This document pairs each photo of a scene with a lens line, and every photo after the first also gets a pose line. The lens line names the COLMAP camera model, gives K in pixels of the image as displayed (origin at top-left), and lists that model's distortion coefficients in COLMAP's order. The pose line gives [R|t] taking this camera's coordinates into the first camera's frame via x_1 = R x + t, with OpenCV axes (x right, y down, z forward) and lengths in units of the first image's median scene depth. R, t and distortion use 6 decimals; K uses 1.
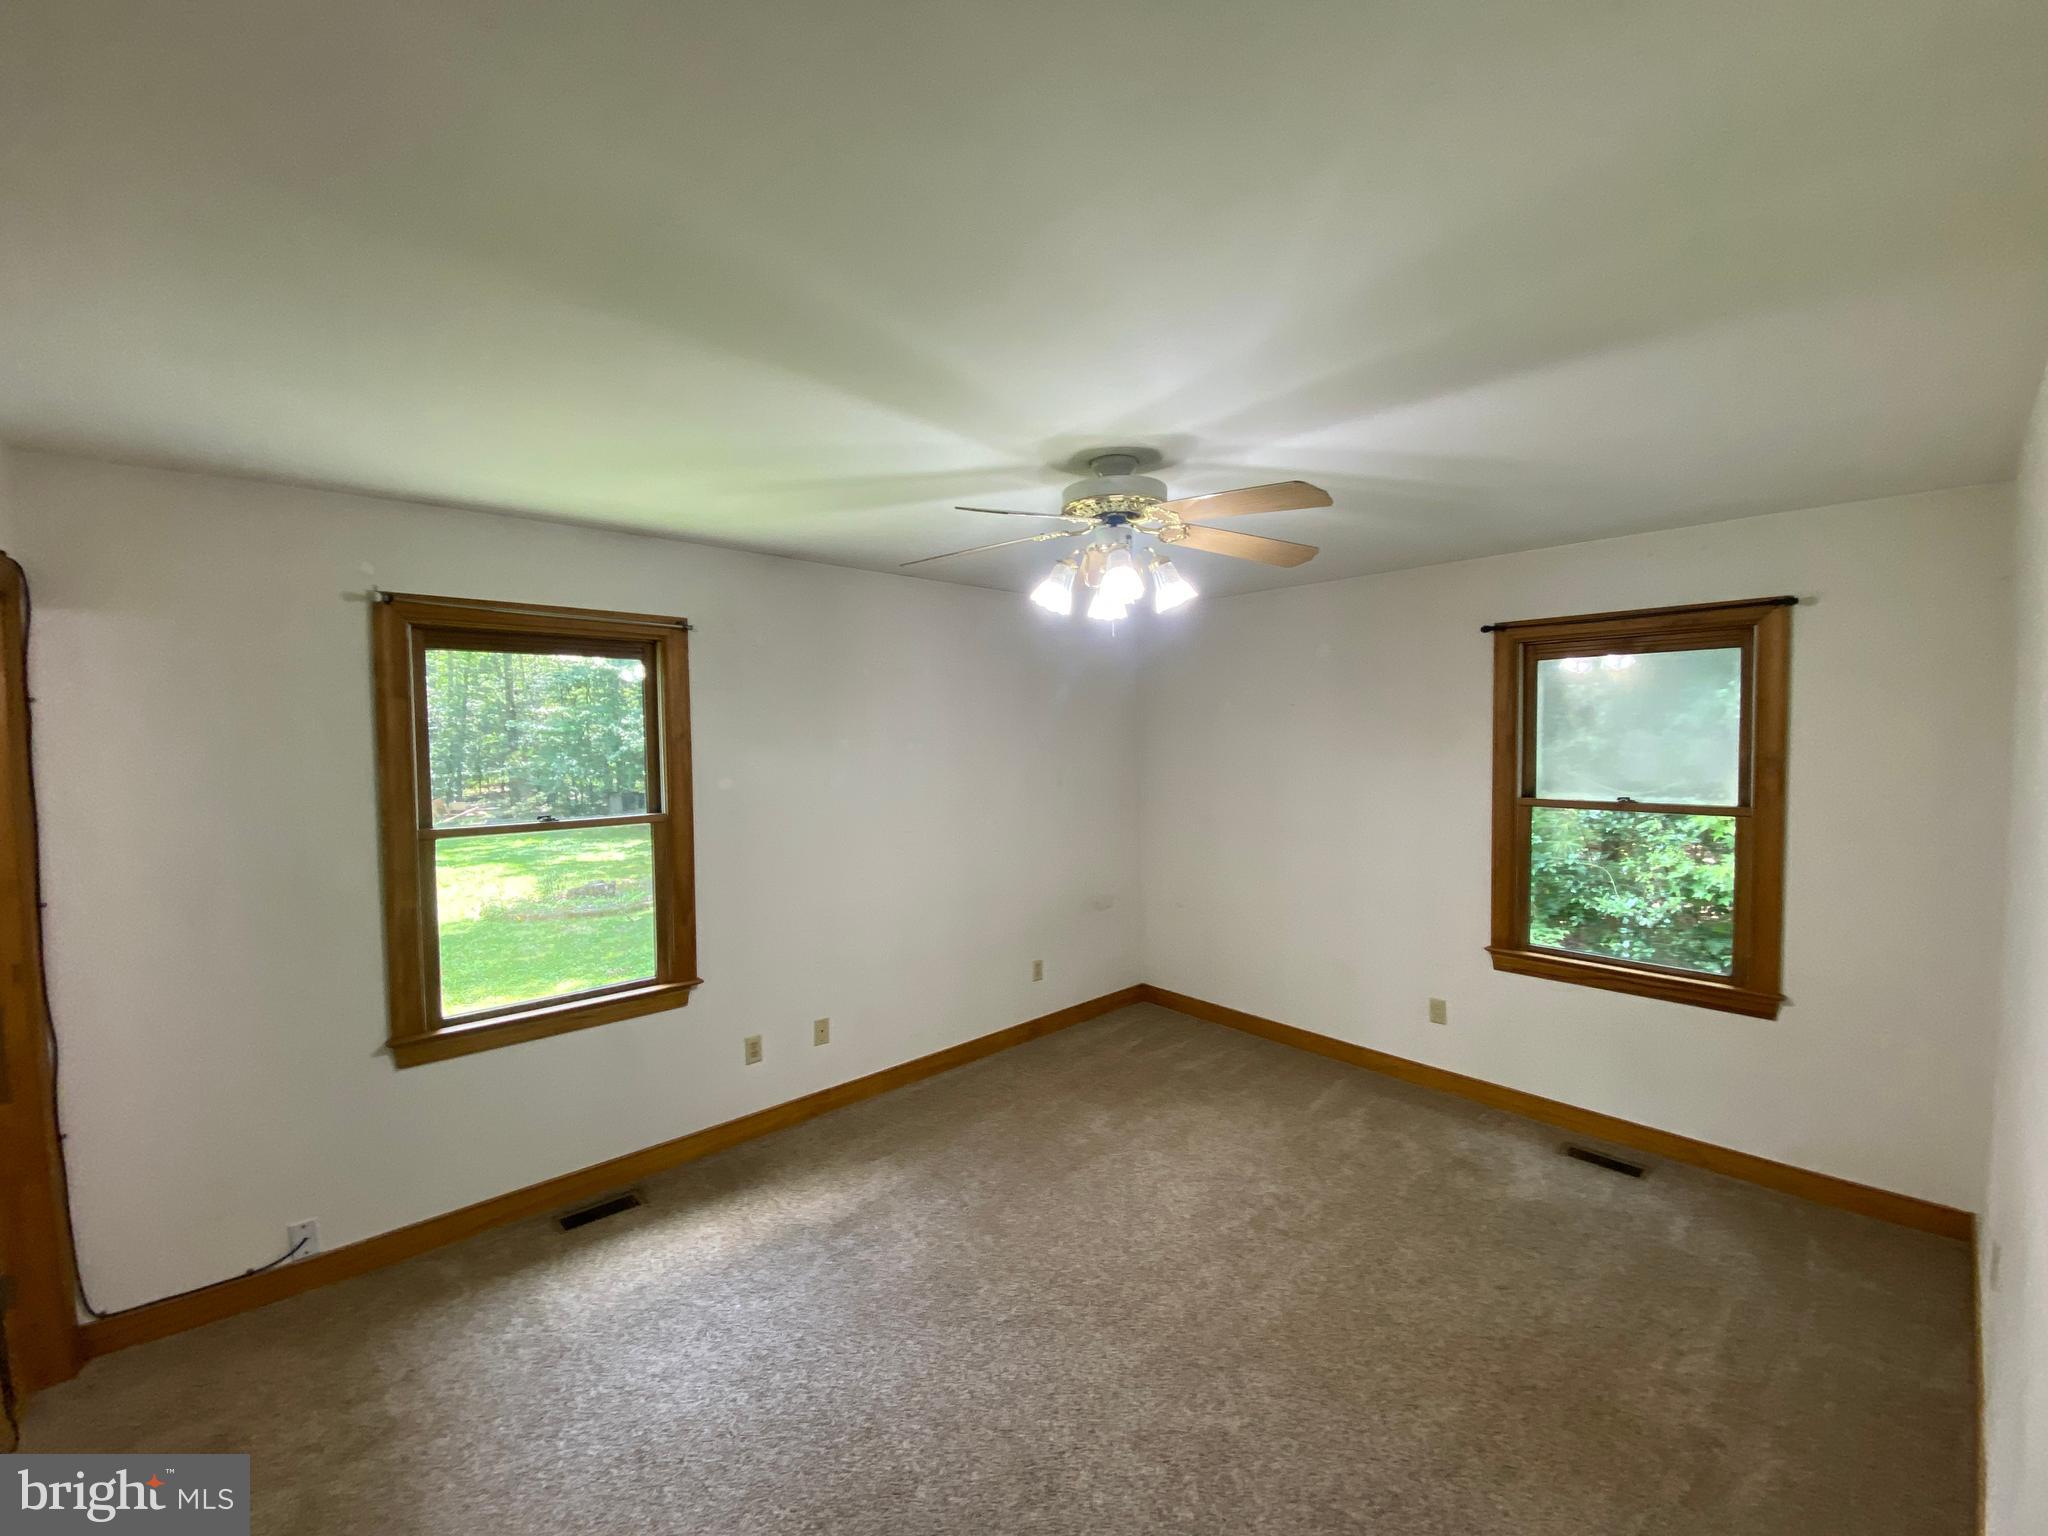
lens RADIAL K [[837.5, 0, 1027.7], [0, 837.5, 768.5], [0, 0, 1]] dist [0.013436, -0.012448]
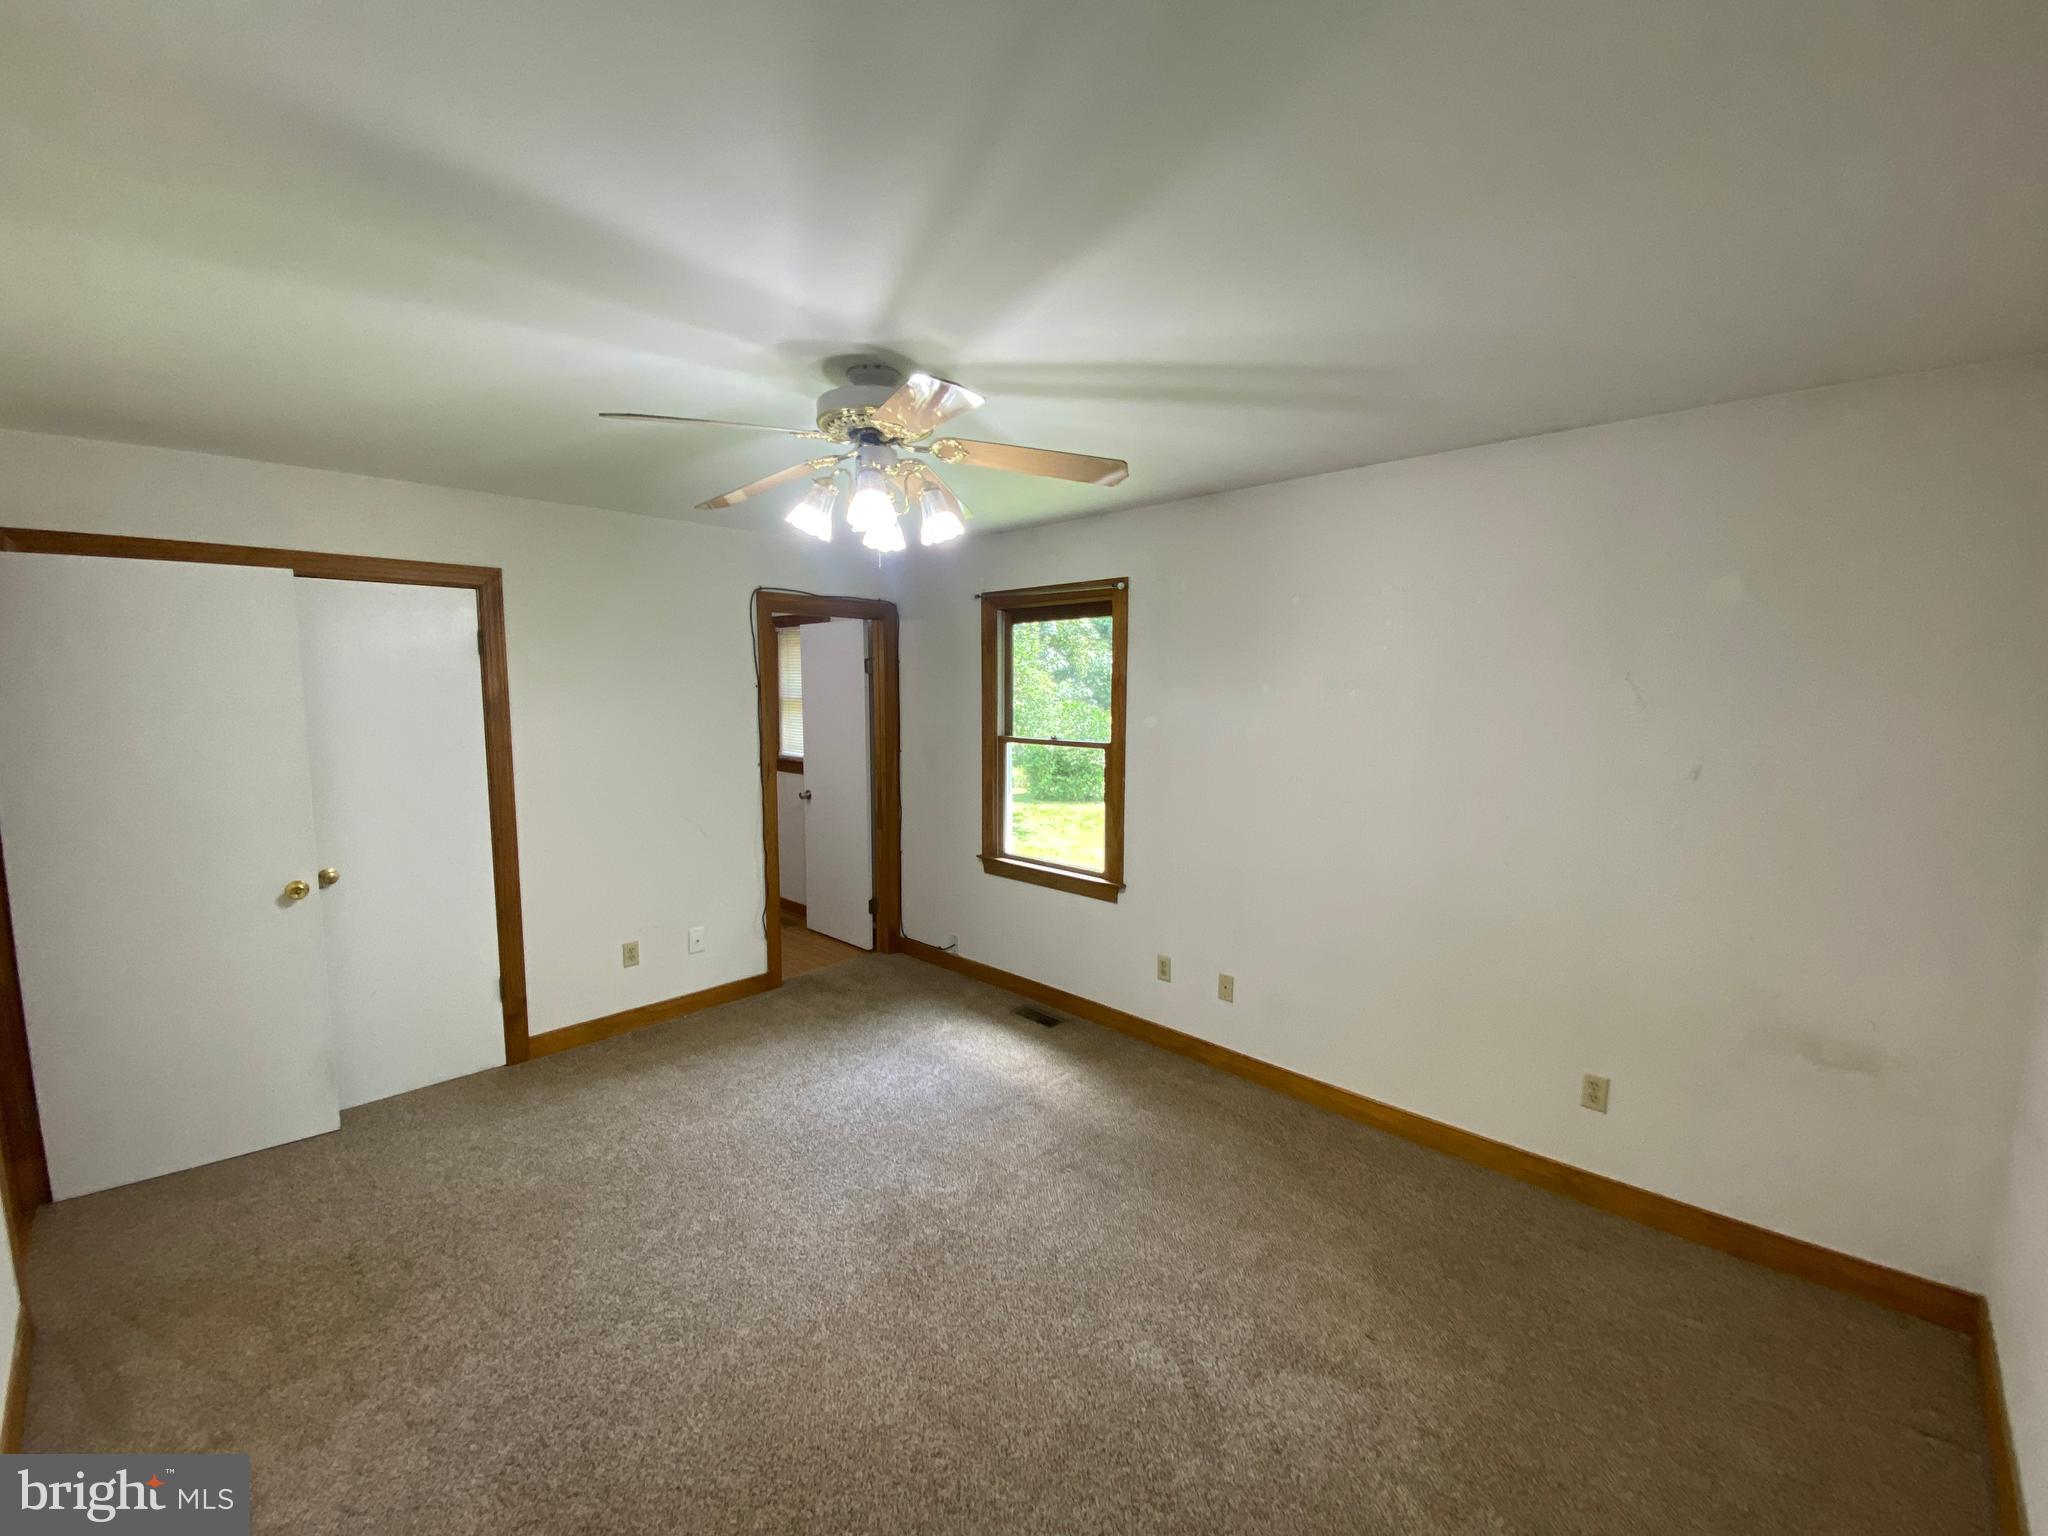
lens RADIAL K [[837.5, 0, 1038.3], [0, 837.5, 771.2], [0, 0, 1]] dist [0.013436, -0.012448]
pose [[0.061434, 0.108493, -0.992197, 0.855164], [-0.049146, 0.993198, 0.105559, -0.031859], [0.996900, 0.042277, 0.066348, 0.905163]]
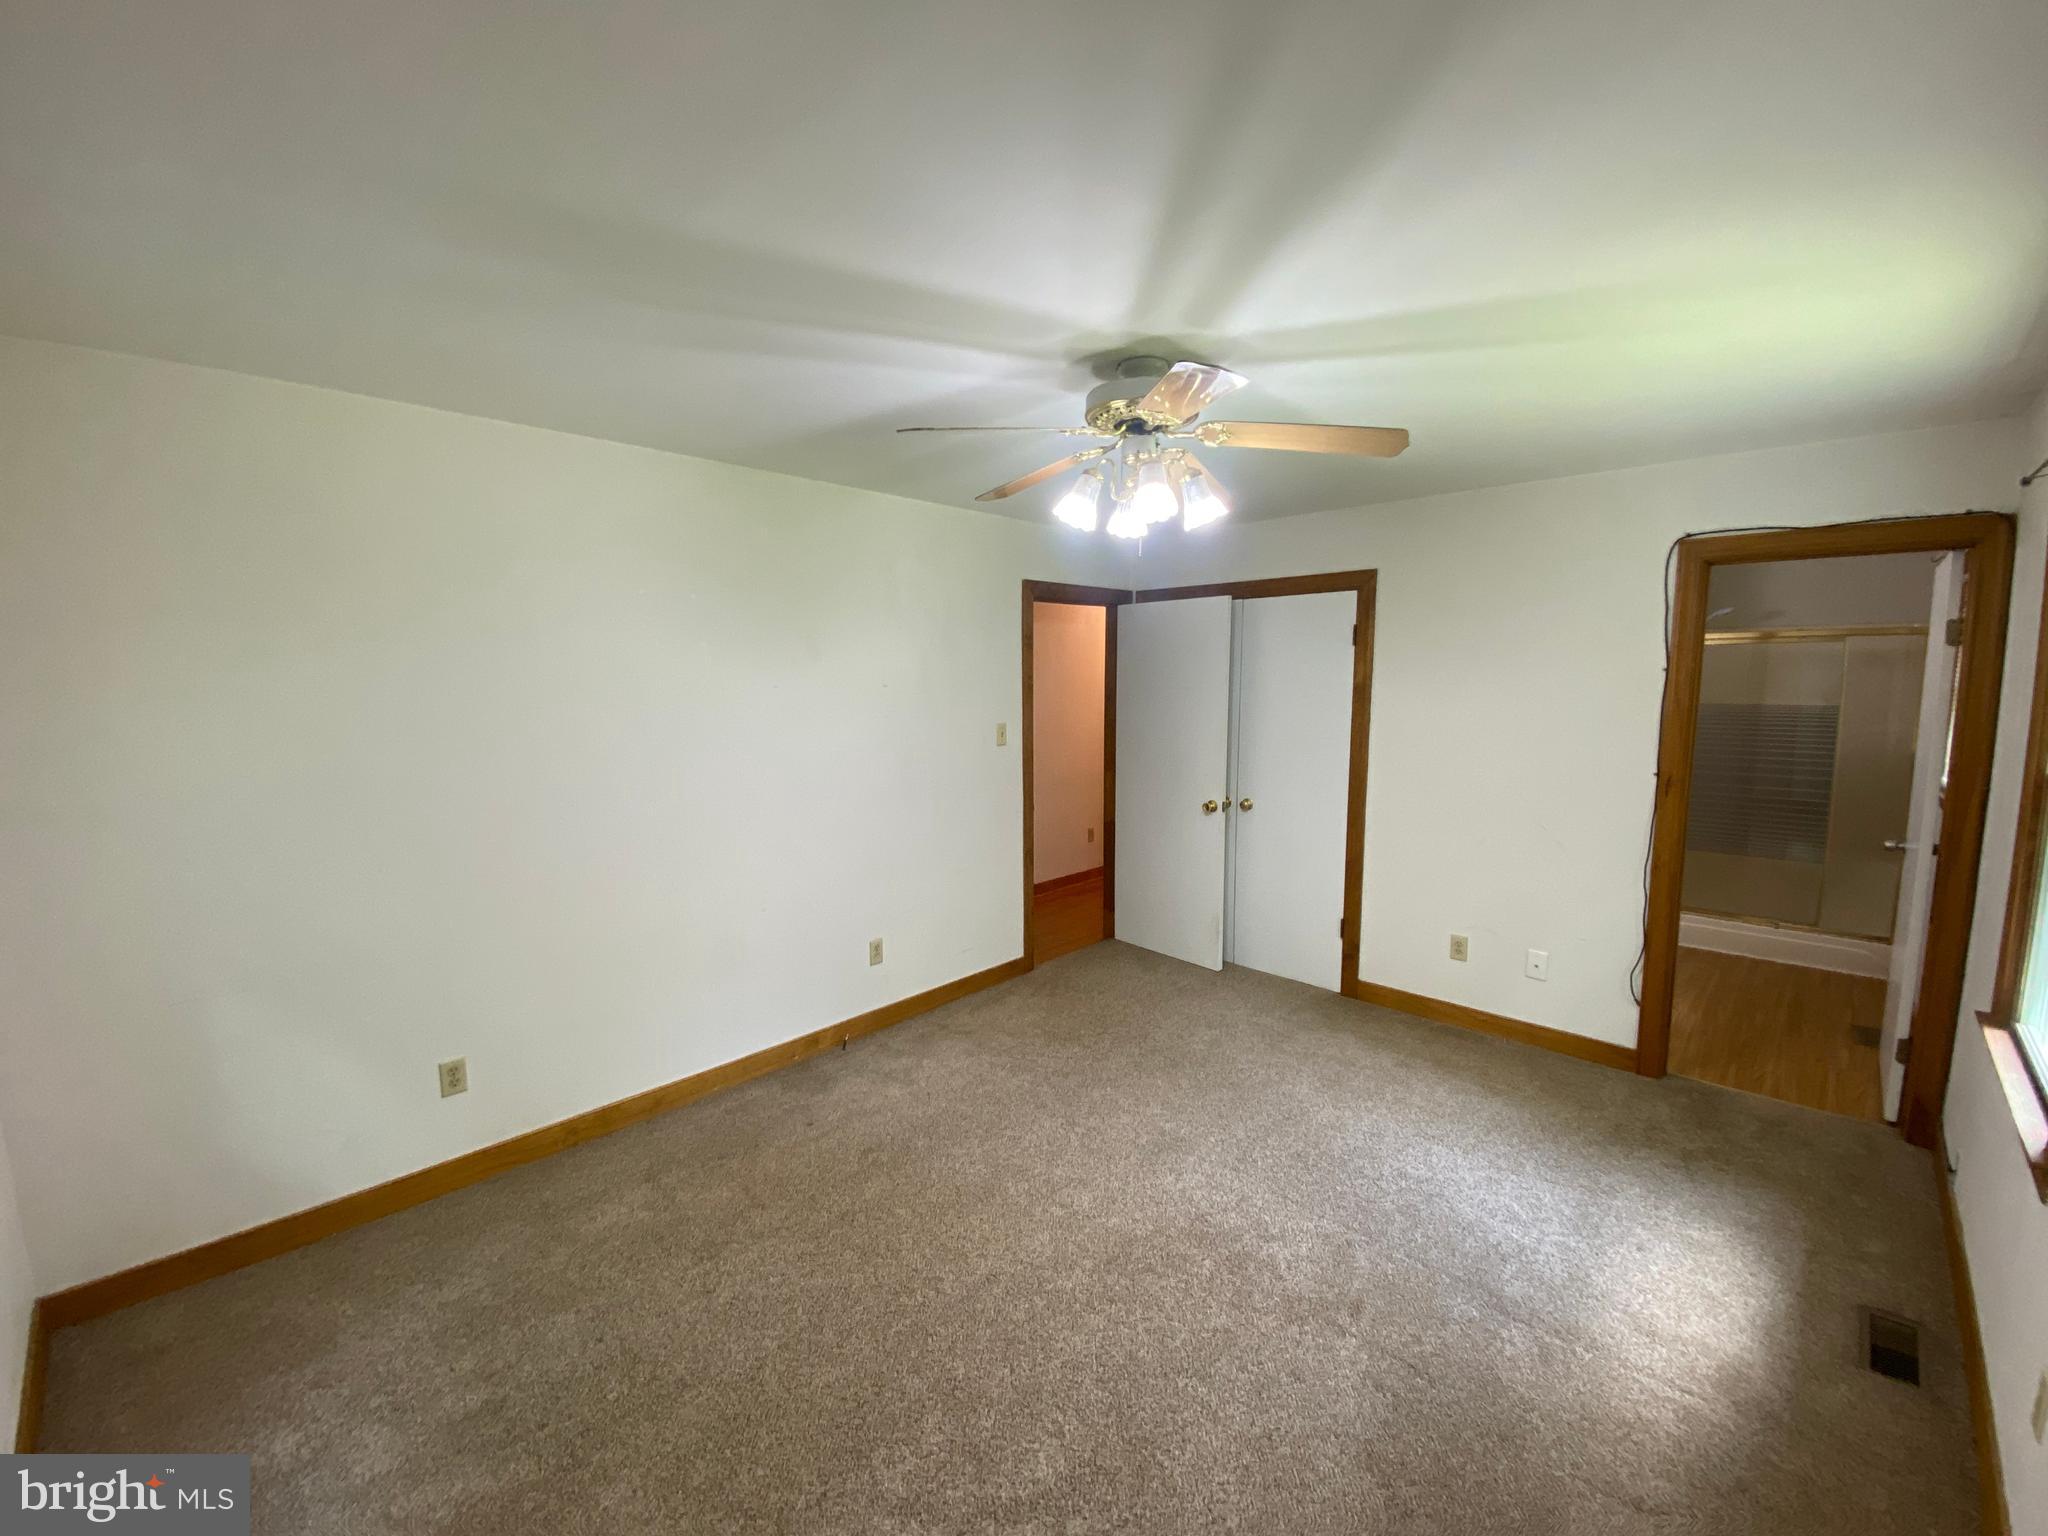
lens RADIAL K [[837.5, 0, 1017.6], [0, 837.5, 772.8], [0, 0, 1]] dist [0.013436, -0.012448]
pose [[-0.999254, 0.015390, -0.035415, 0.224025], [0.009368, 0.986364, 0.164313, -0.057191], [0.037461, 0.163859, -0.985772, 1.591441]]
